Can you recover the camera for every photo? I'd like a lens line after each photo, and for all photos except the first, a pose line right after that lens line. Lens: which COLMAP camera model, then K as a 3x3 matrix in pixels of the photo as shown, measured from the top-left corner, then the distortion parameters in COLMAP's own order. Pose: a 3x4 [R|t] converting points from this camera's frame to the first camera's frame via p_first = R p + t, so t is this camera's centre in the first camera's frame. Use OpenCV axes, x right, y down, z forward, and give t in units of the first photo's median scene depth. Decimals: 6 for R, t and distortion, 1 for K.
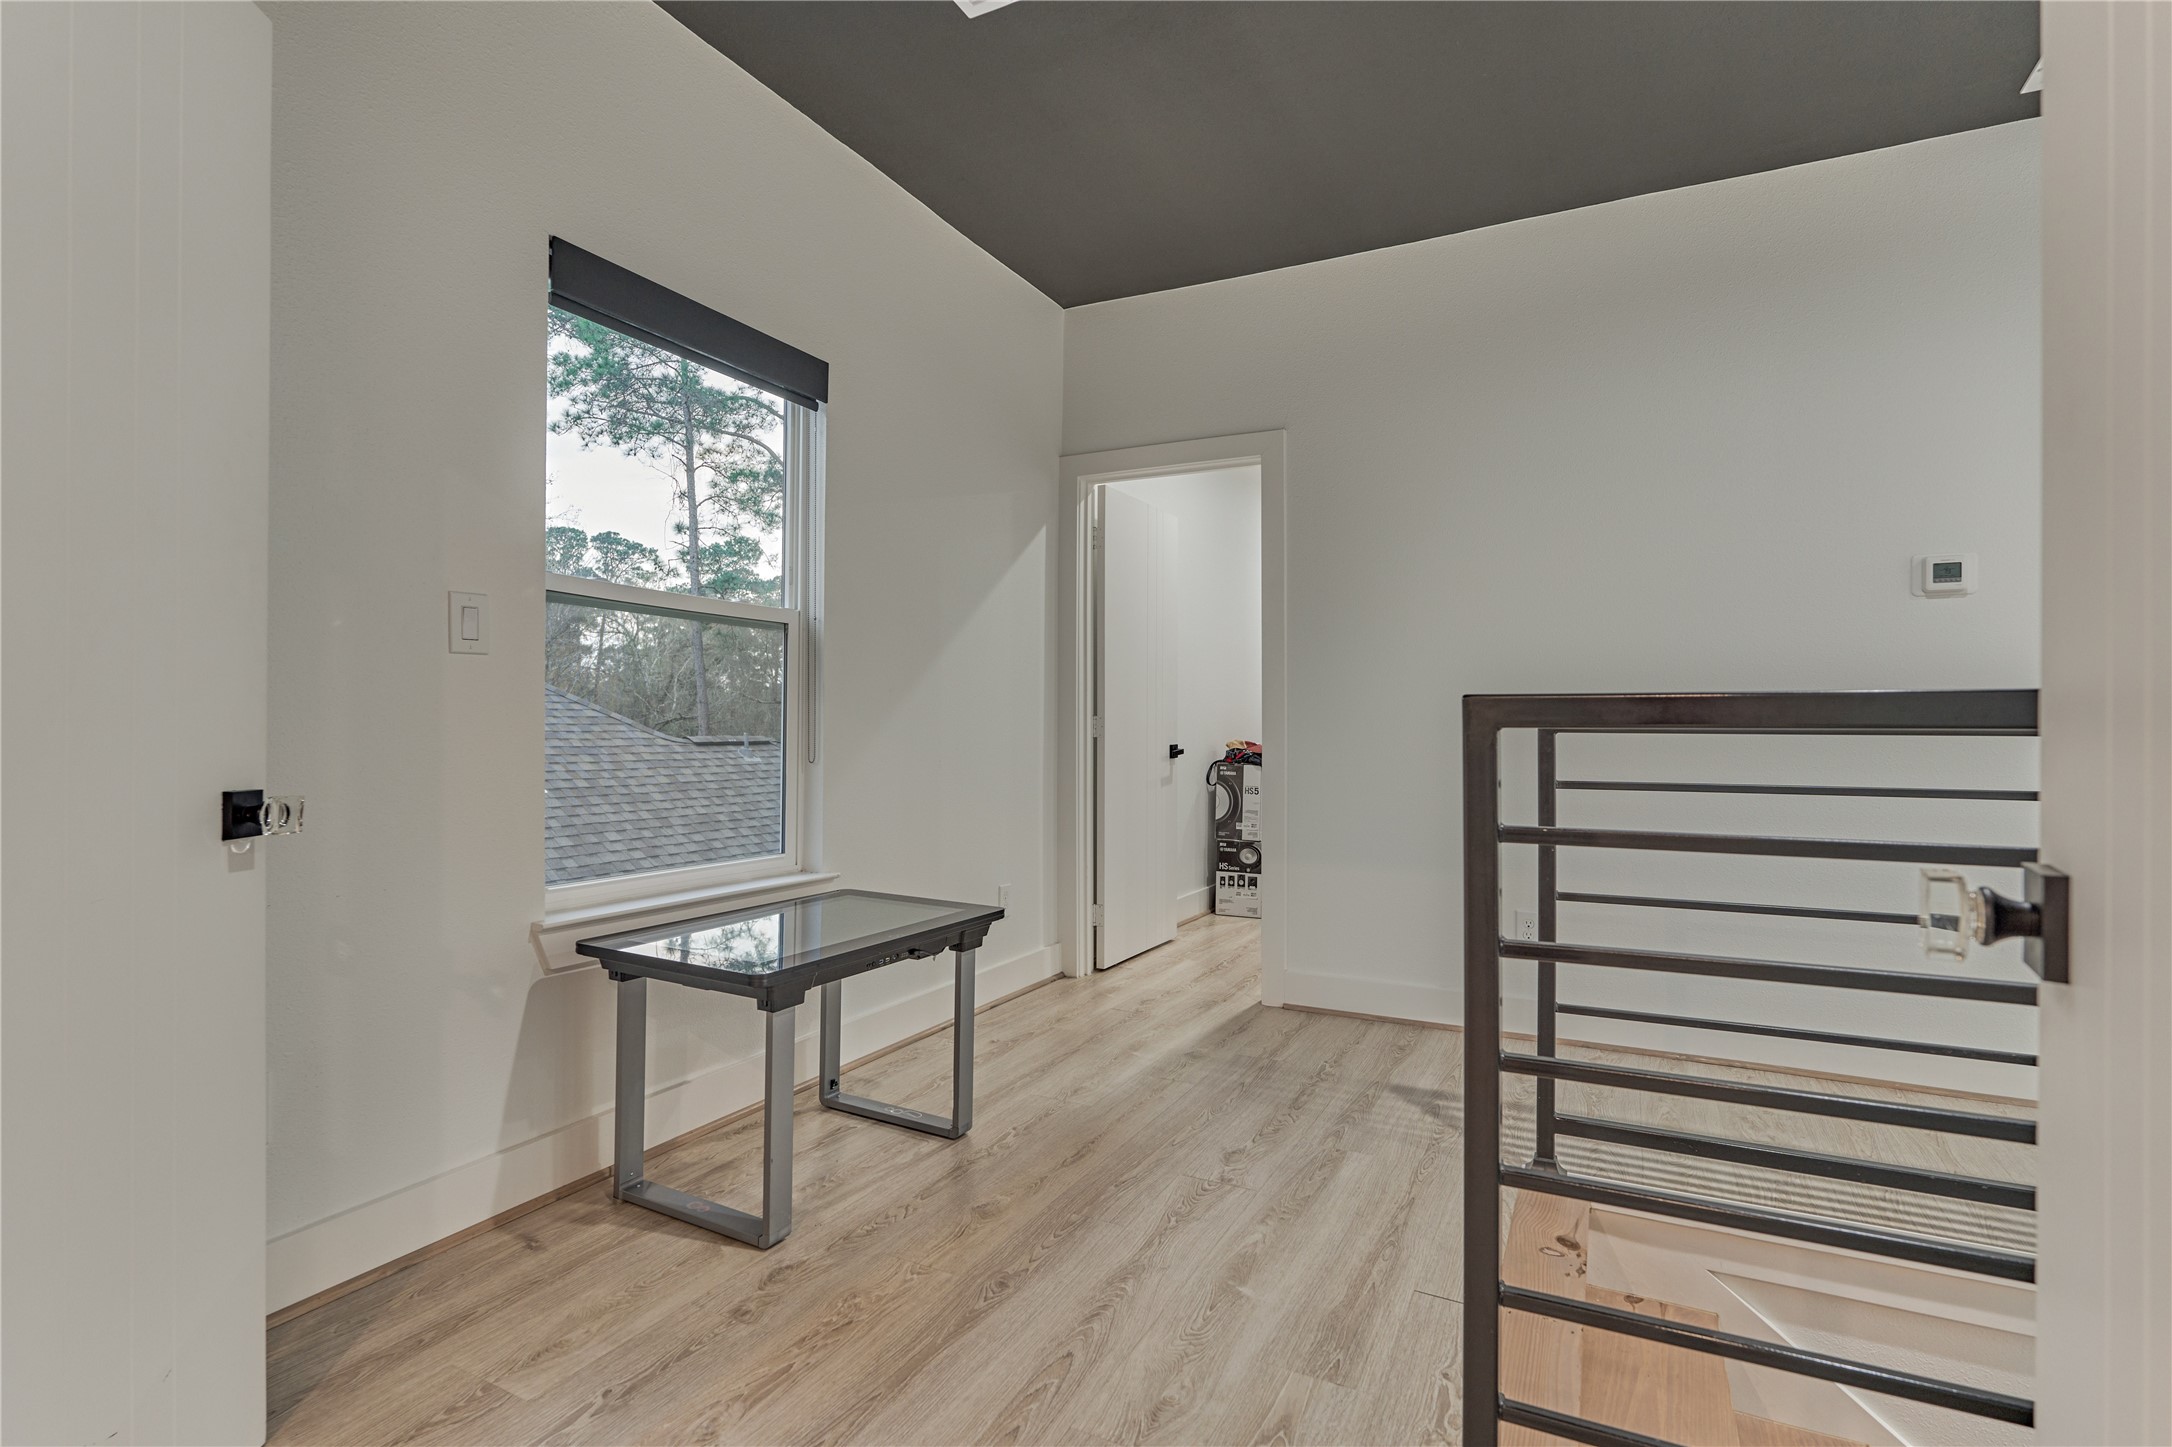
lens RADIAL K [[982.7, 0, 1088.8], [0, 982.7, 723.8], [0, 0, 1]] dist [0.000924, -0.000487]
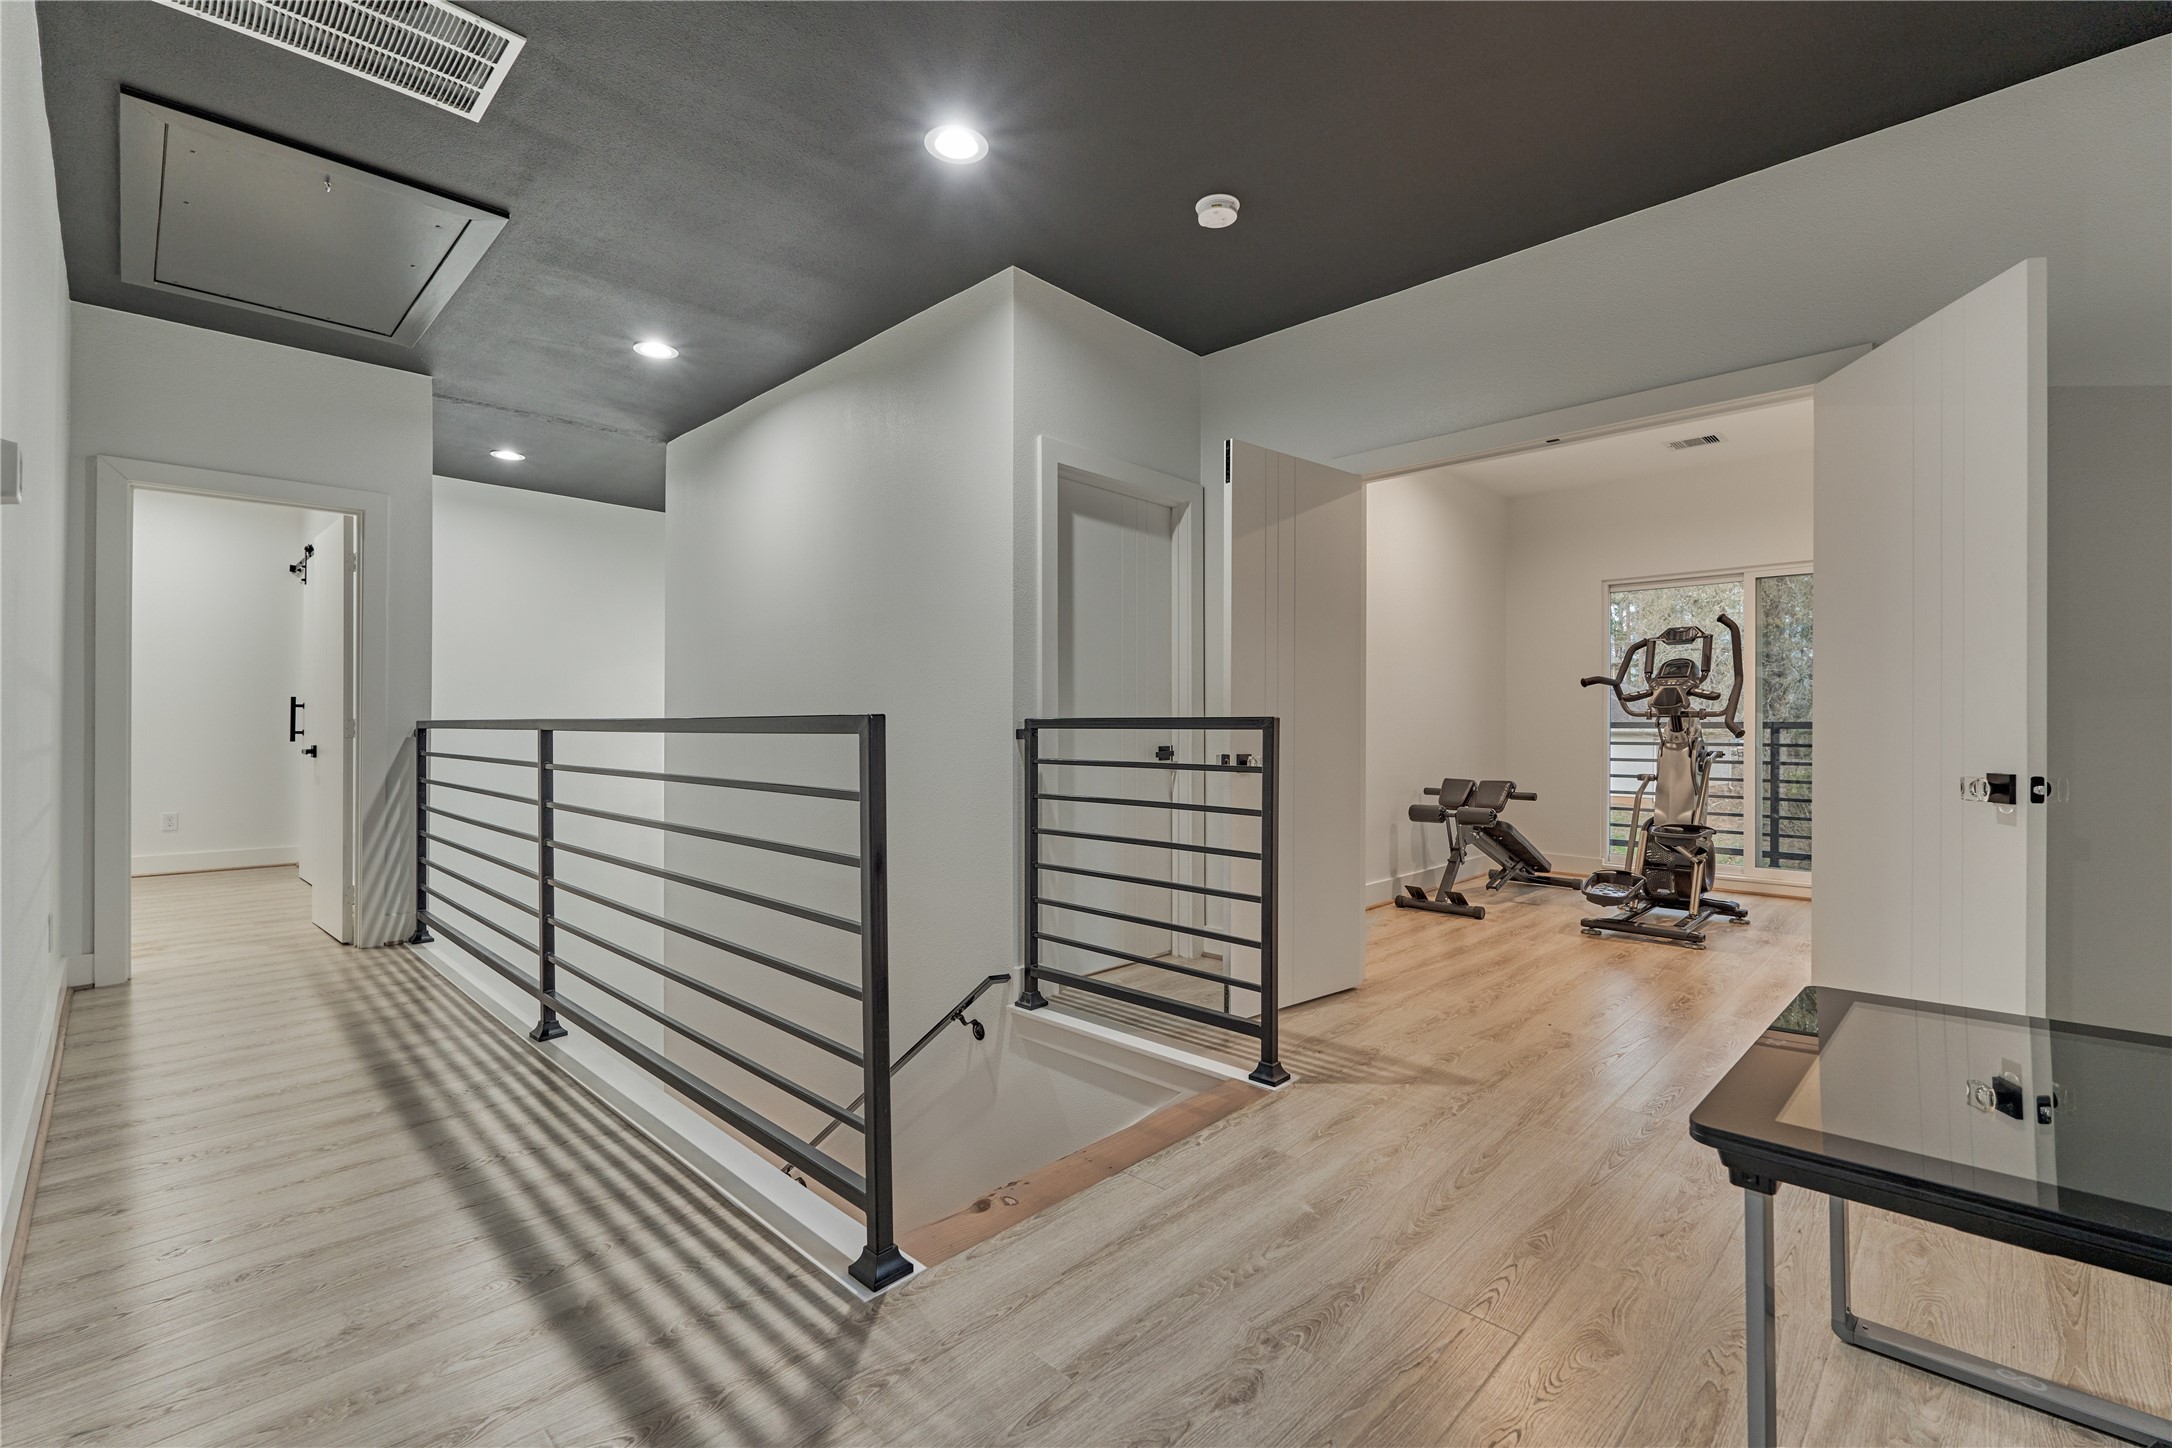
lens RADIAL K [[948.1, 0, 1078.8], [0, 948.1, 730.9], [0, 0, 1]] dist [-0.003264, -0.000224]
pose [[-0.955094, -0.006611, 0.296230, 0.078357], [-0.005749, 0.999976, 0.003781, 0.000604], [-0.296248, 0.001908, -0.955109, 1.918004]]
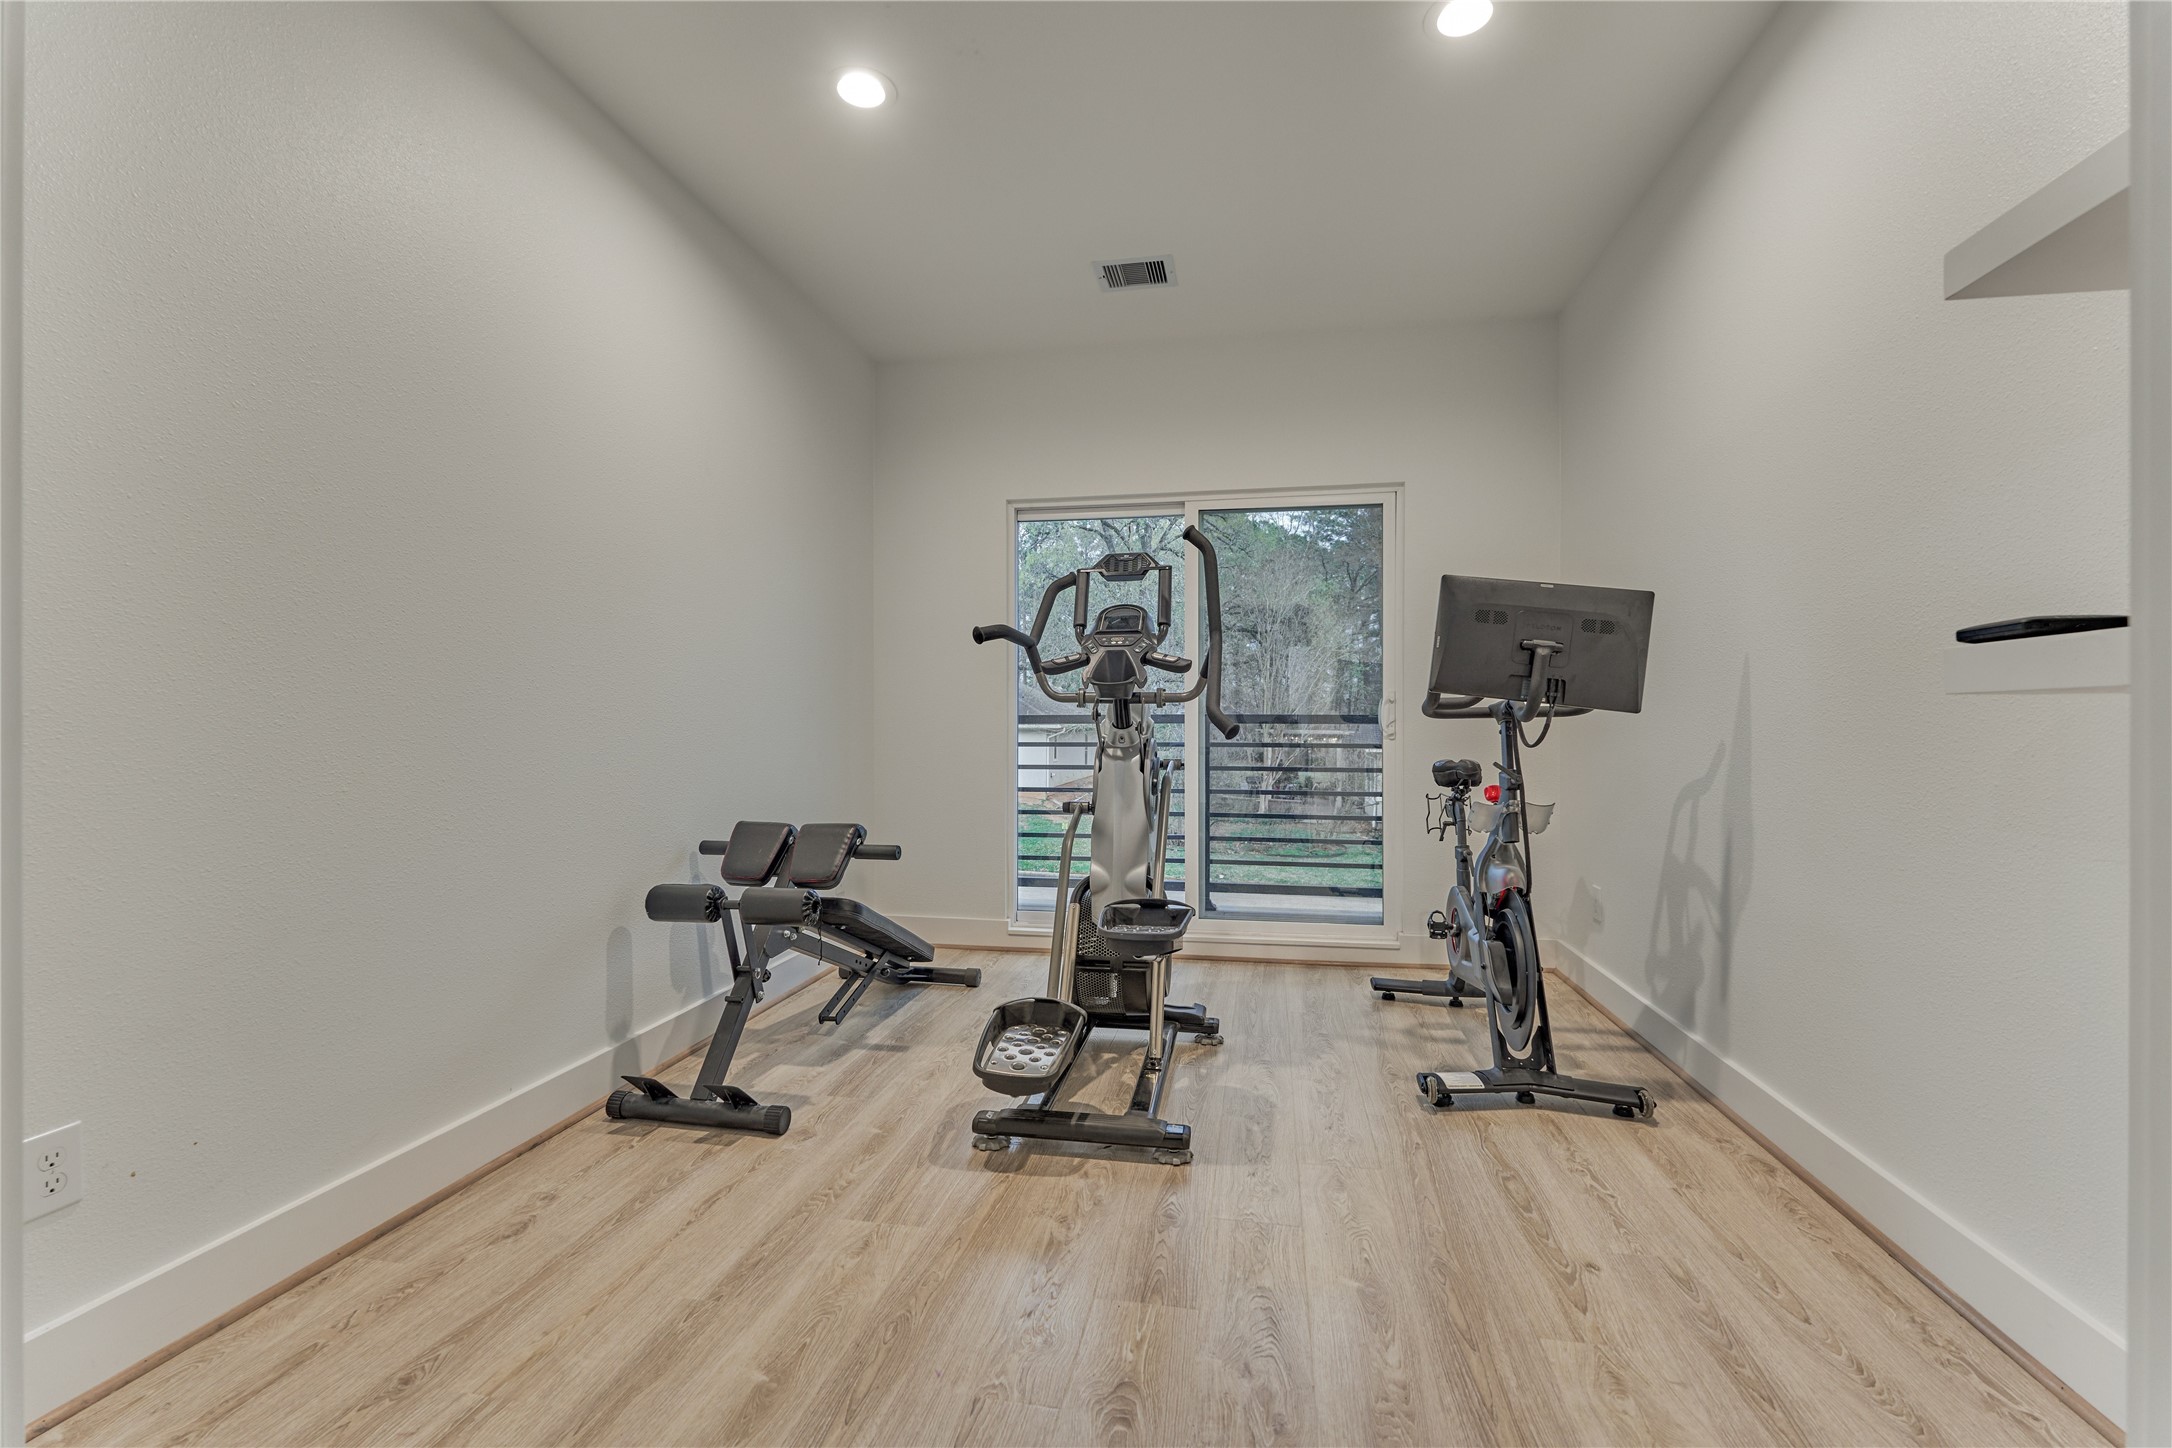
lens RADIAL K [[948.1, 0, 1081.4], [0, 948.1, 727.5], [0, 0, 1]] dist [-0.003264, -0.000224]
pose [[-0.960443, -0.003010, -0.278462, -0.057841], [-0.003739, 0.999991, 0.002087, -0.000059], [0.278453, 0.003046, -0.960445, 1.252550]]
